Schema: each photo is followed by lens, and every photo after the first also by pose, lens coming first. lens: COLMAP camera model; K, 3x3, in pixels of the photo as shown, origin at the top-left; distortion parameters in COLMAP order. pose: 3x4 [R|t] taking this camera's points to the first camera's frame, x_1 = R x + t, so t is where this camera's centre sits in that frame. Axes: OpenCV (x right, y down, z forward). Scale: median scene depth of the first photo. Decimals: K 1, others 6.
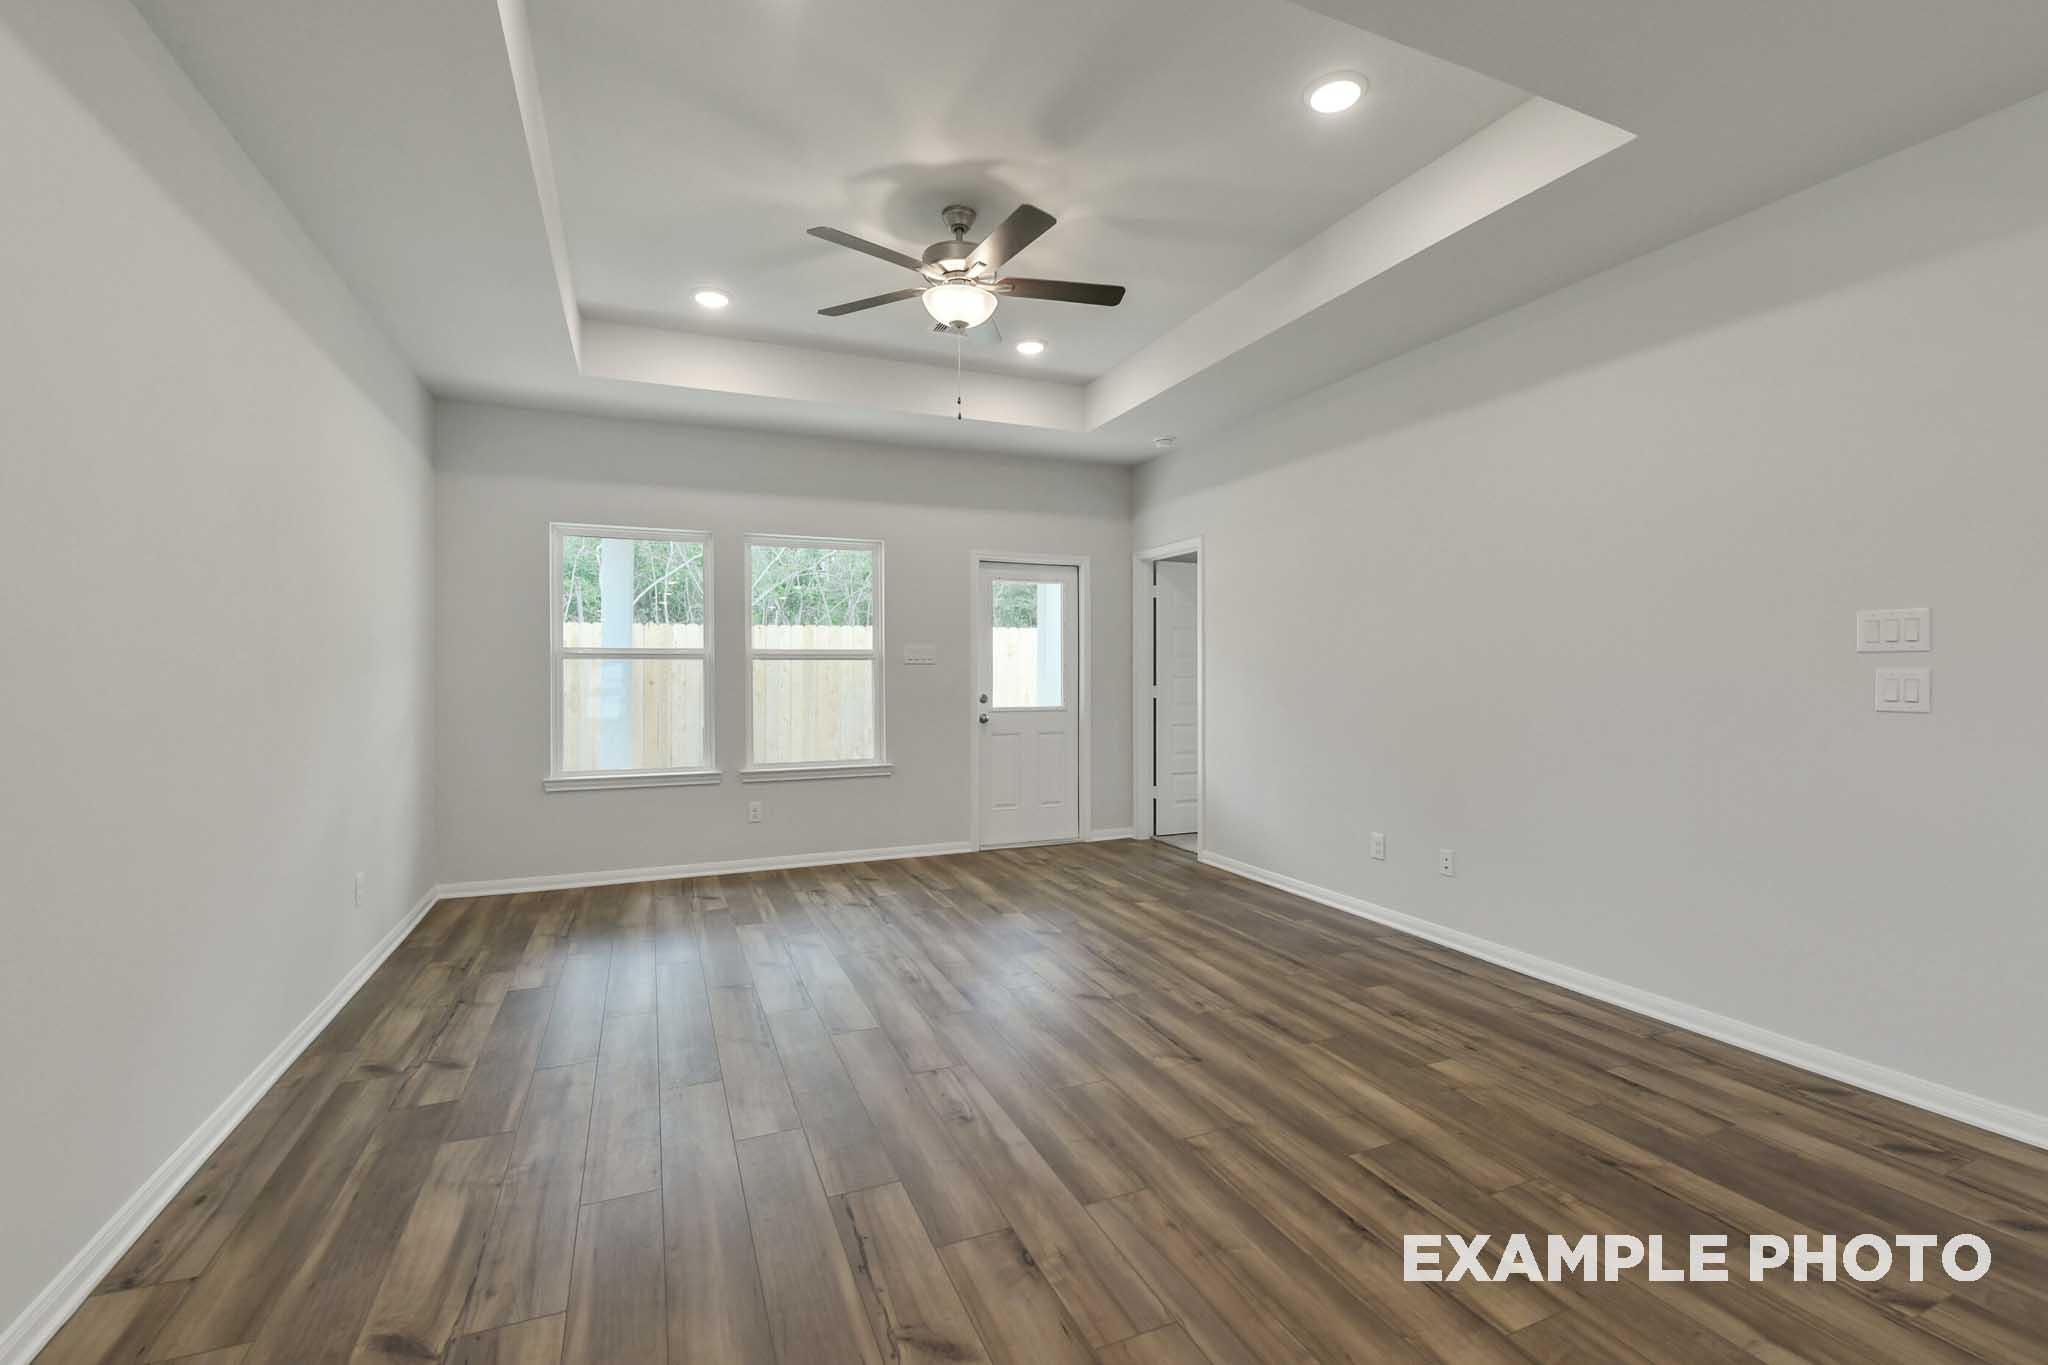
lens RADIAL K [[884.8, 0, 1019.9], [0, 884.8, 678.2], [0, 0, 1]] dist [-0.002100, -0.002022]
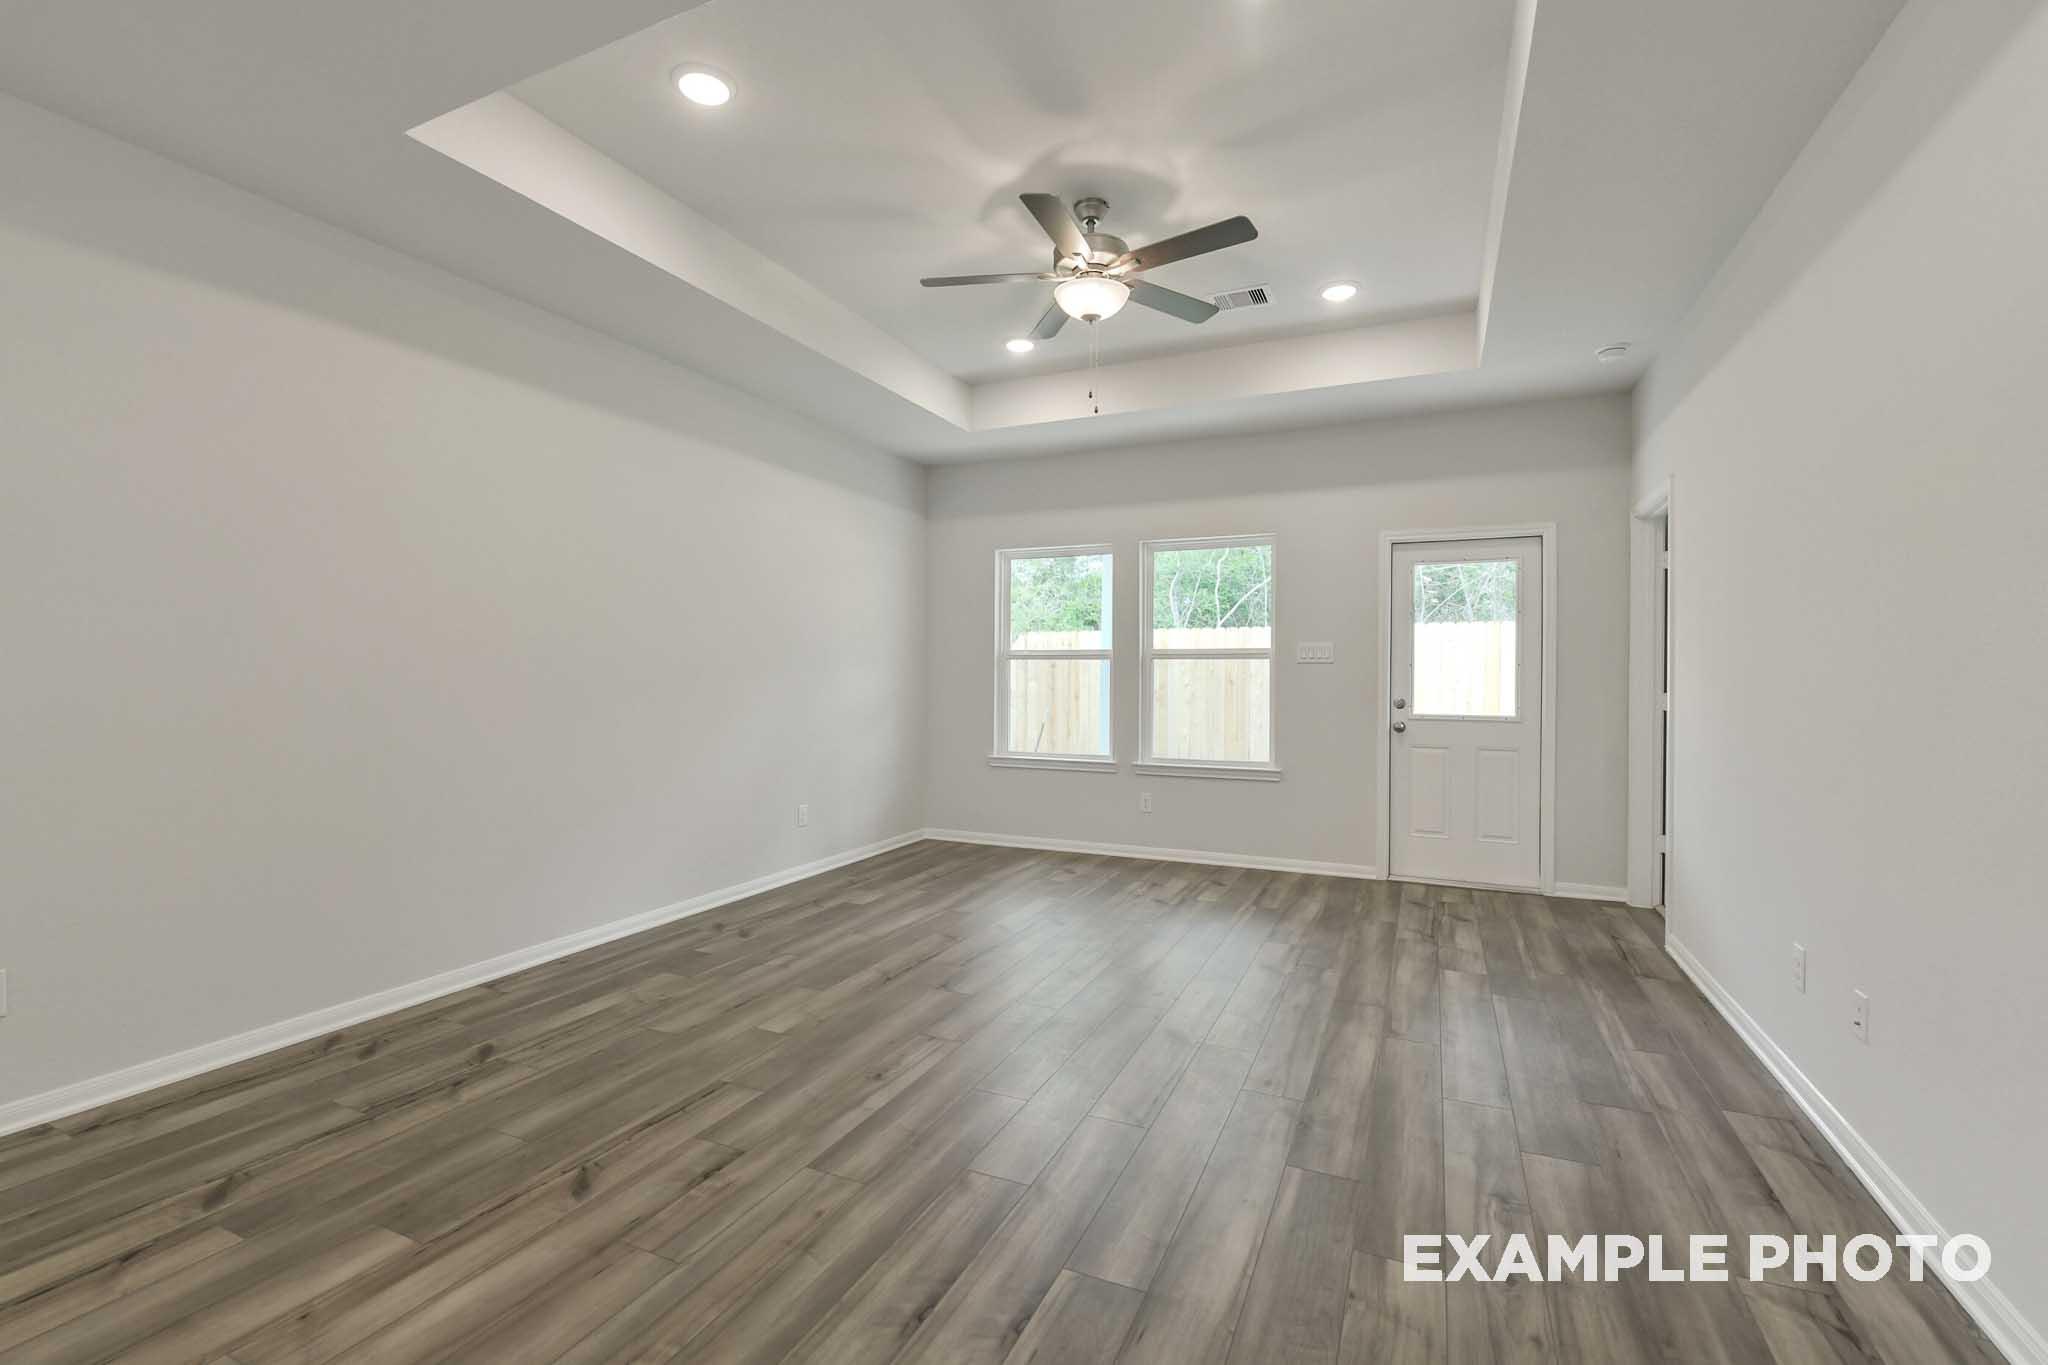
lens RADIAL K [[884.8, 0, 1029.4], [0, 884.8, 676.3], [0, 0, 1]] dist [-0.002100, -0.002022]
pose [[0.679988, 0.008274, -0.733176, 0.393627], [-0.011352, 0.999935, 0.000757, 0.000281], [0.733135, 0.007808, 0.680038, 0.178770]]
